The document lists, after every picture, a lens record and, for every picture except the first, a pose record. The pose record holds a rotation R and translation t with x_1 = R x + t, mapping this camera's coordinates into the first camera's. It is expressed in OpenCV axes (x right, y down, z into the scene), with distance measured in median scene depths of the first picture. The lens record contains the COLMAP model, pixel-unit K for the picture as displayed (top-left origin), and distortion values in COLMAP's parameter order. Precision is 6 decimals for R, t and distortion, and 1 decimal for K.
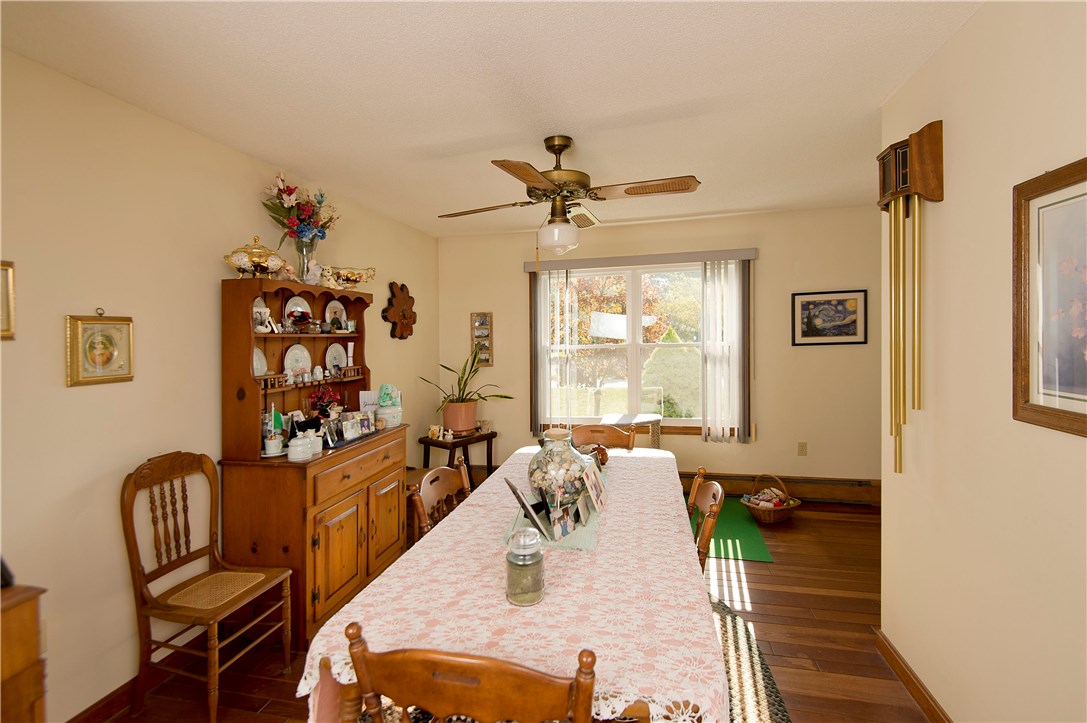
lens RADIAL K [[502.2, 0, 540.9], [0, 502.2, 351.0], [0, 0, 1]] dist [0.007920, -0.003669]
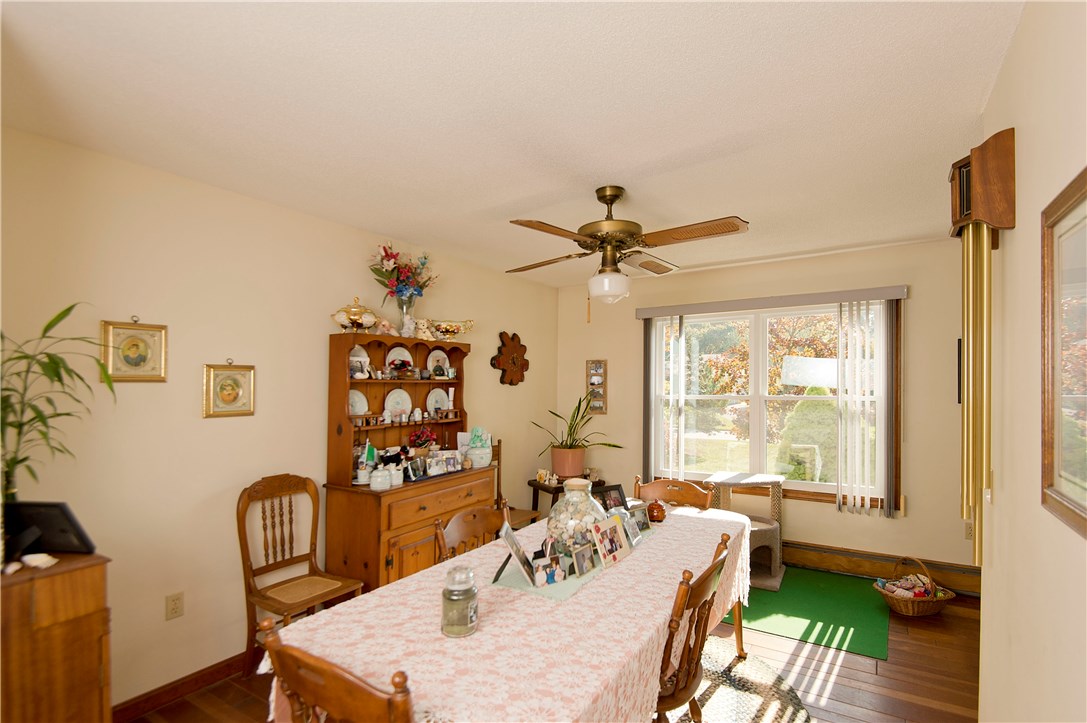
lens RADIAL K [[516.5, 0, 558.4], [0, 516.5, 390.0], [0, 0, 1]] dist [0.001503, -0.004800]
pose [[0.947973, 0.022432, -0.317560, 0.265087], [-0.026704, 0.999602, -0.009106, -0.010976], [0.317229, 0.017113, 0.948195, 0.003552]]
